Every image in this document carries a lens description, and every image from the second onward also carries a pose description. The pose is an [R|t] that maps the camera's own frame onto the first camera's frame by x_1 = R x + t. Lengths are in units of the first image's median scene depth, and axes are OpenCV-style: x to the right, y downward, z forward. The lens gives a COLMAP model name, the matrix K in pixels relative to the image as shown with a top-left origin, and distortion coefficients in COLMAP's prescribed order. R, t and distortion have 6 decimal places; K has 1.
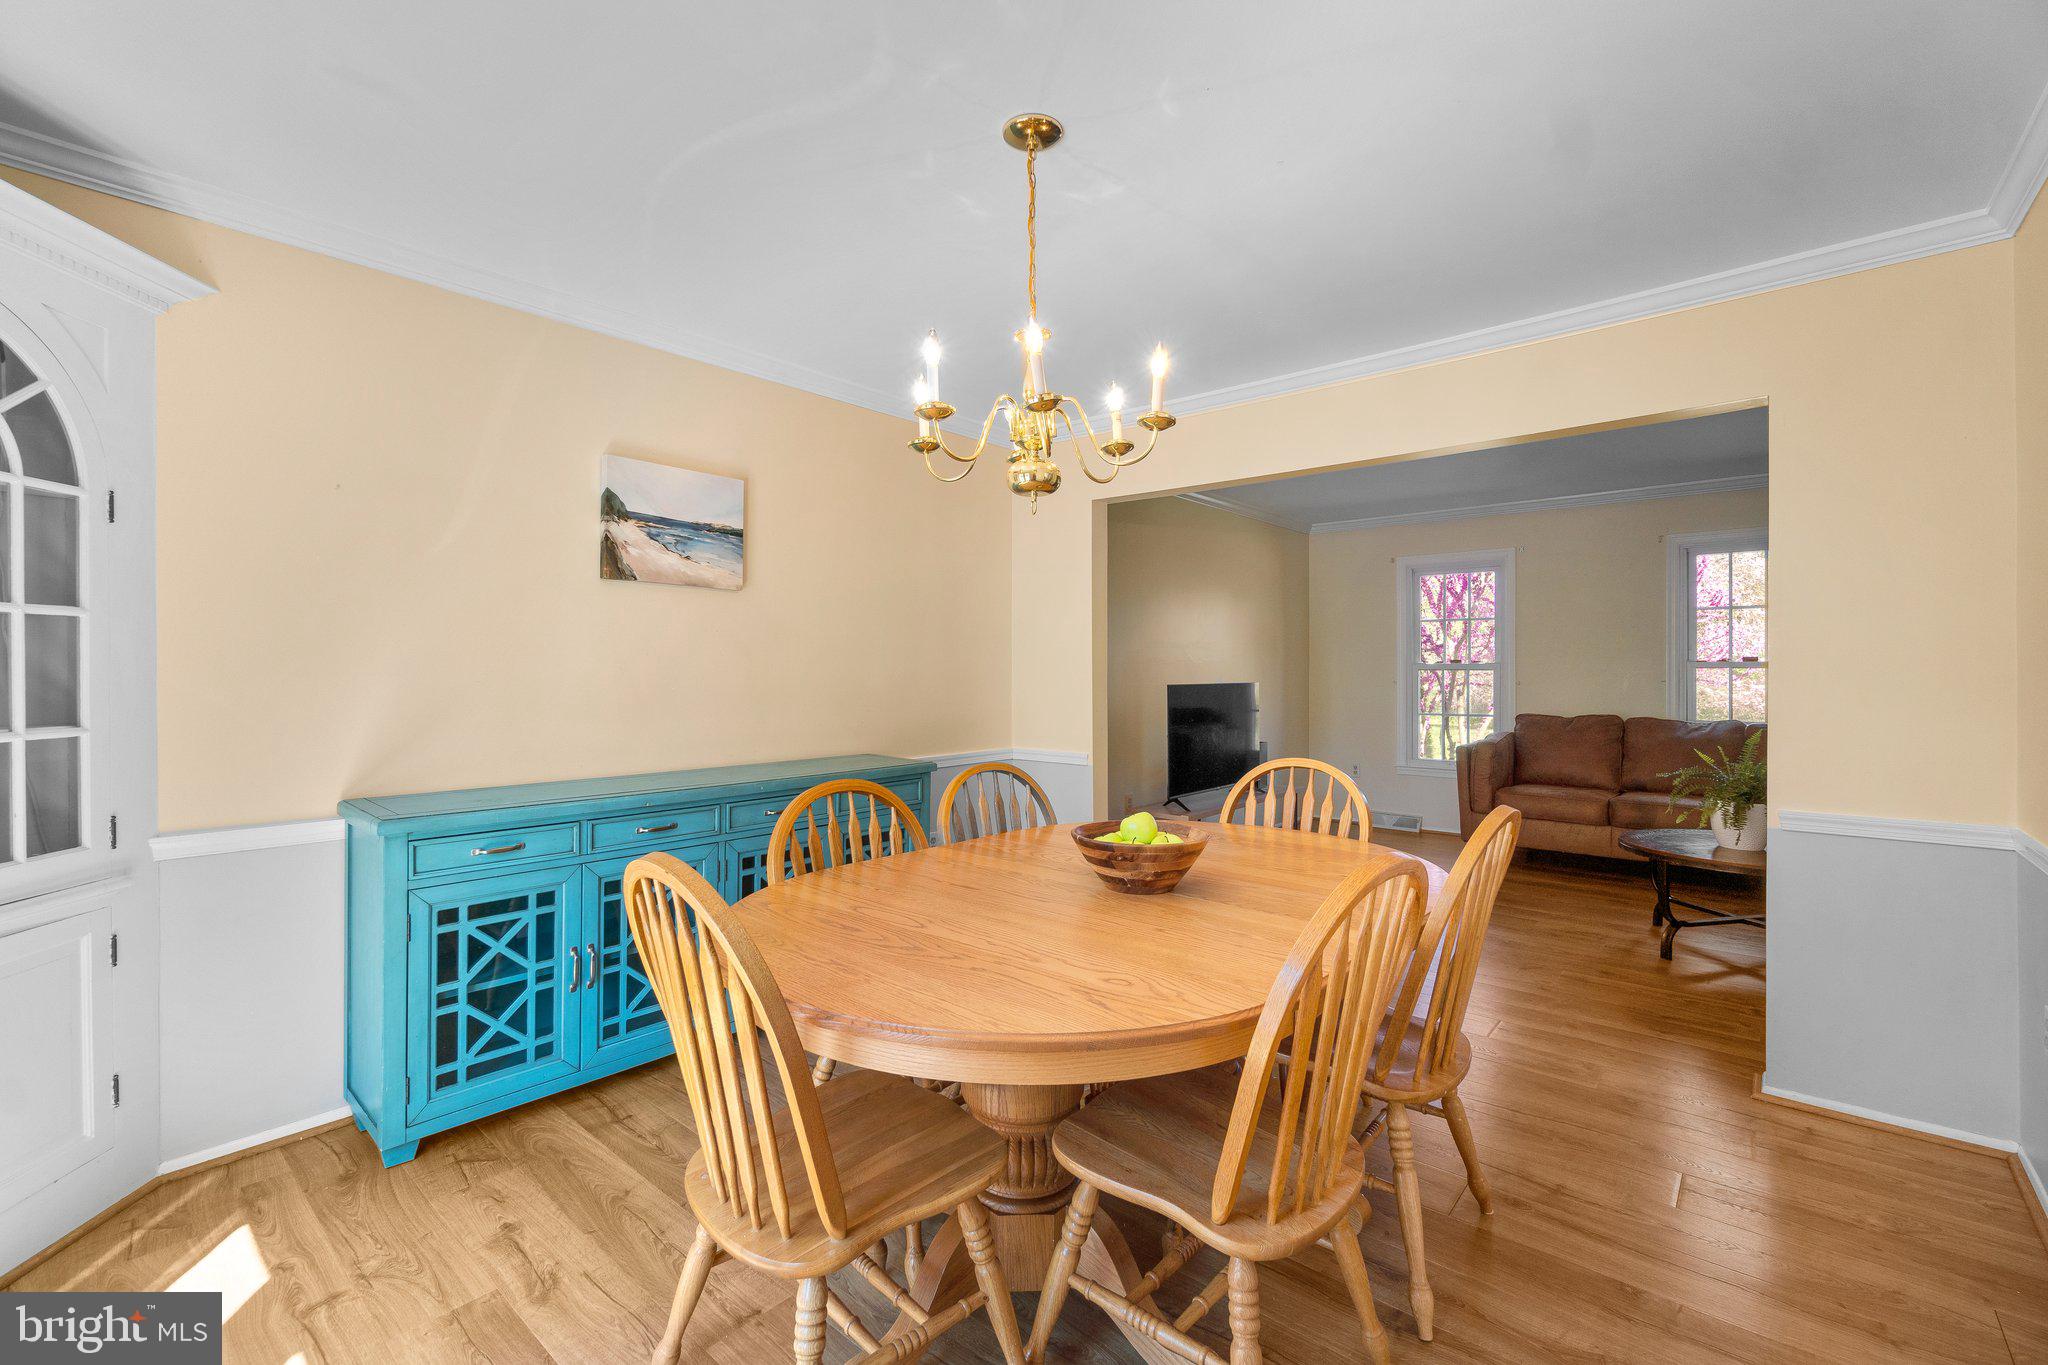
lens RADIAL K [[900.2, 0, 1024.0], [0, 900.2, 682.5], [0, 0, 1]] dist [-0.018575, -0.000326]
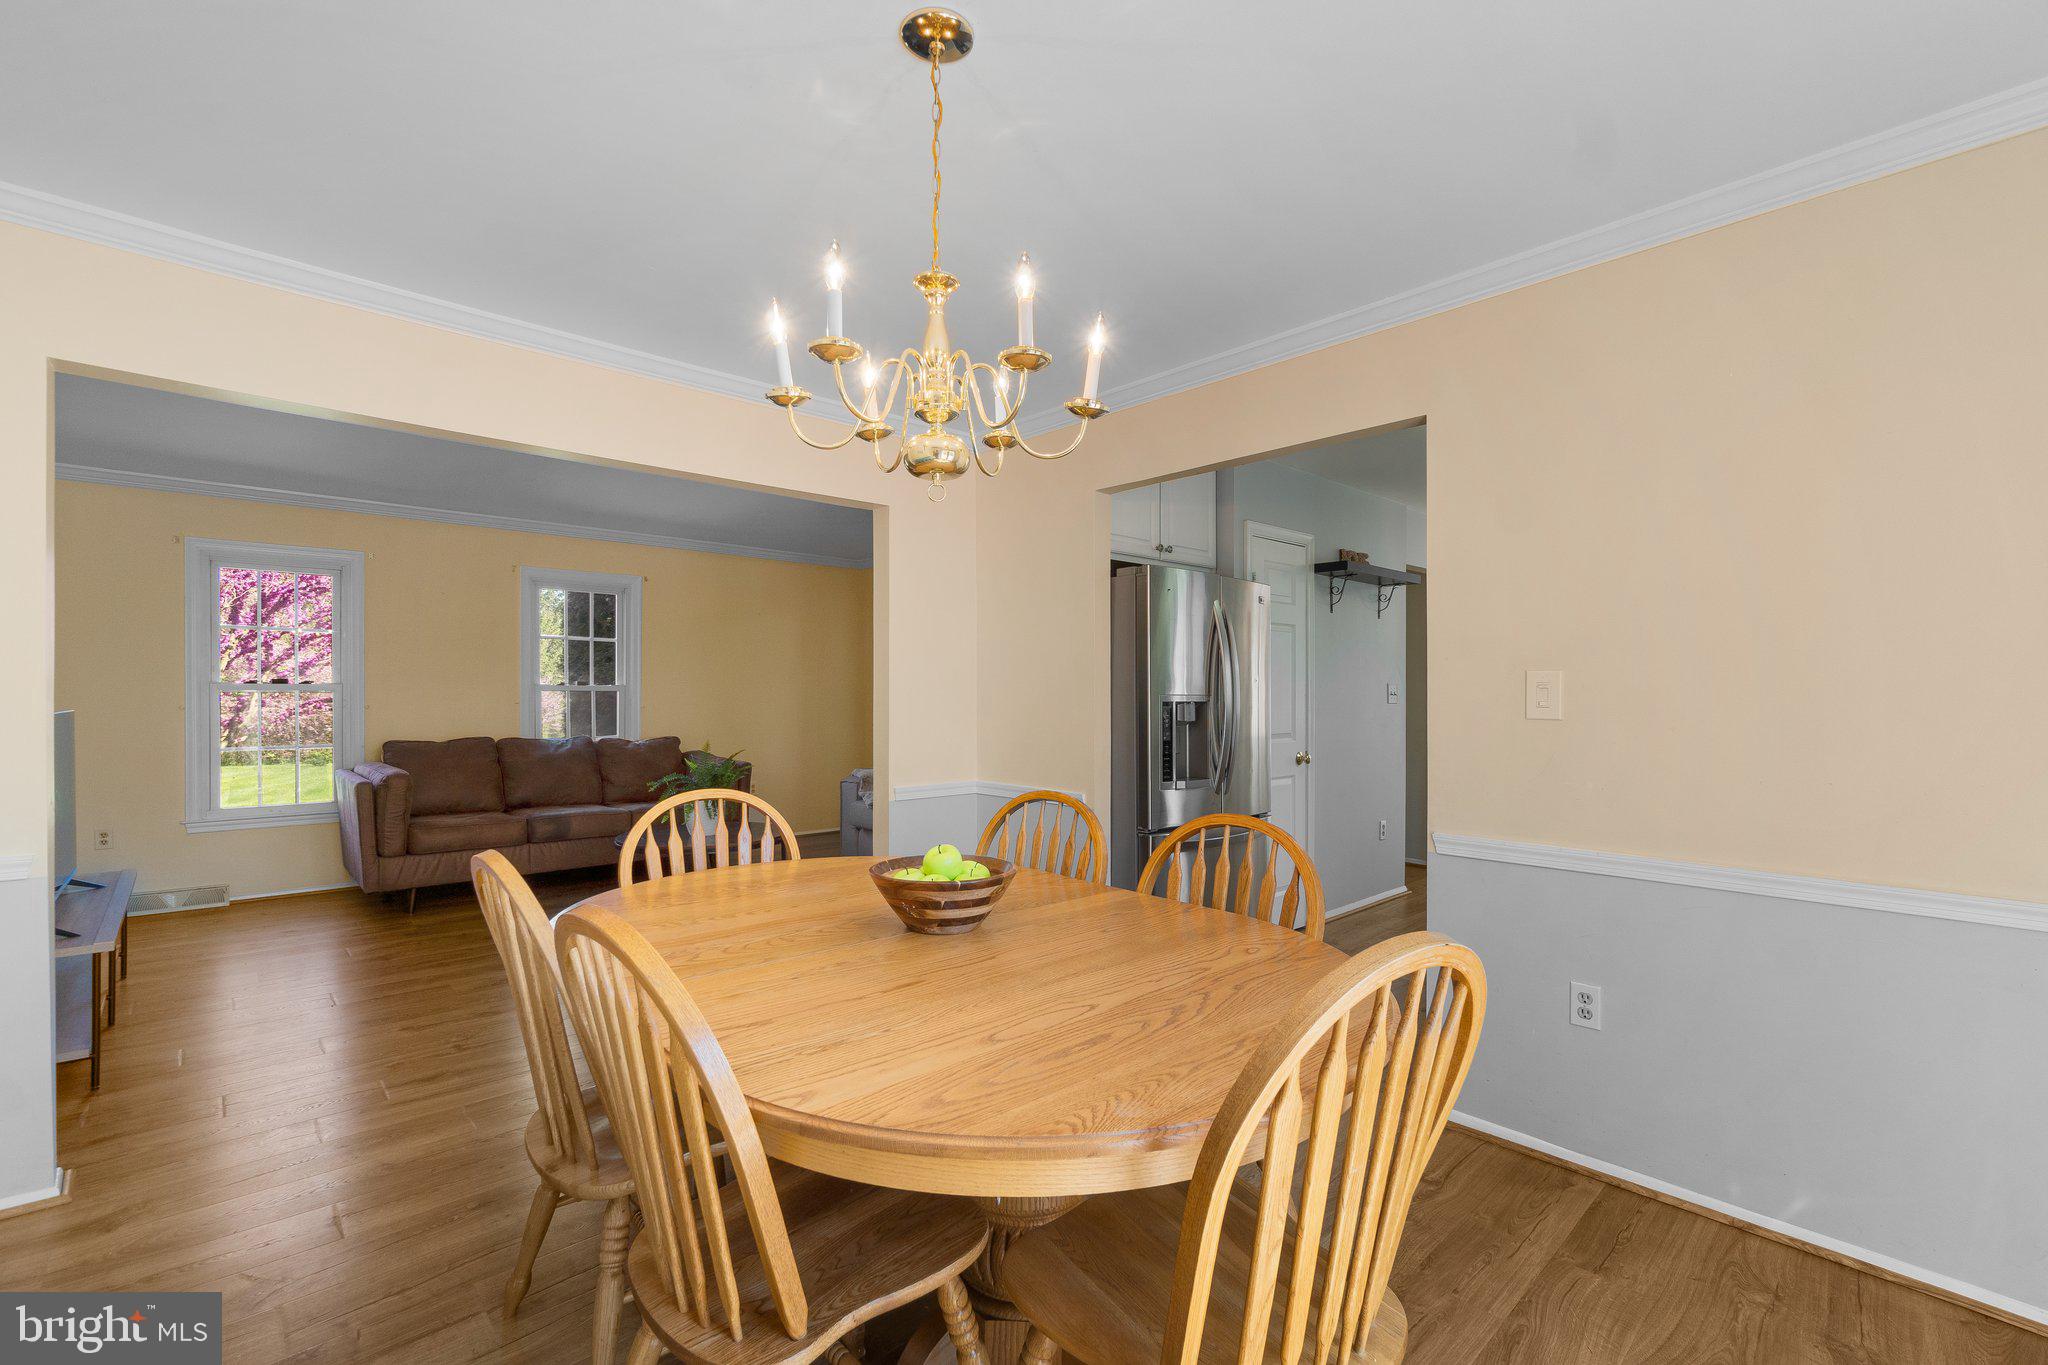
lens RADIAL K [[911.4, 0, 1002.9], [0, 911.4, 728.8], [0, 0, 1]] dist [-0.002754, -0.000096]
pose [[0.099272, -0.039080, 0.994293, -0.582246], [0.011014, 0.999210, 0.038173, -0.010661], [-0.994999, 0.007162, 0.099624, 0.611301]]
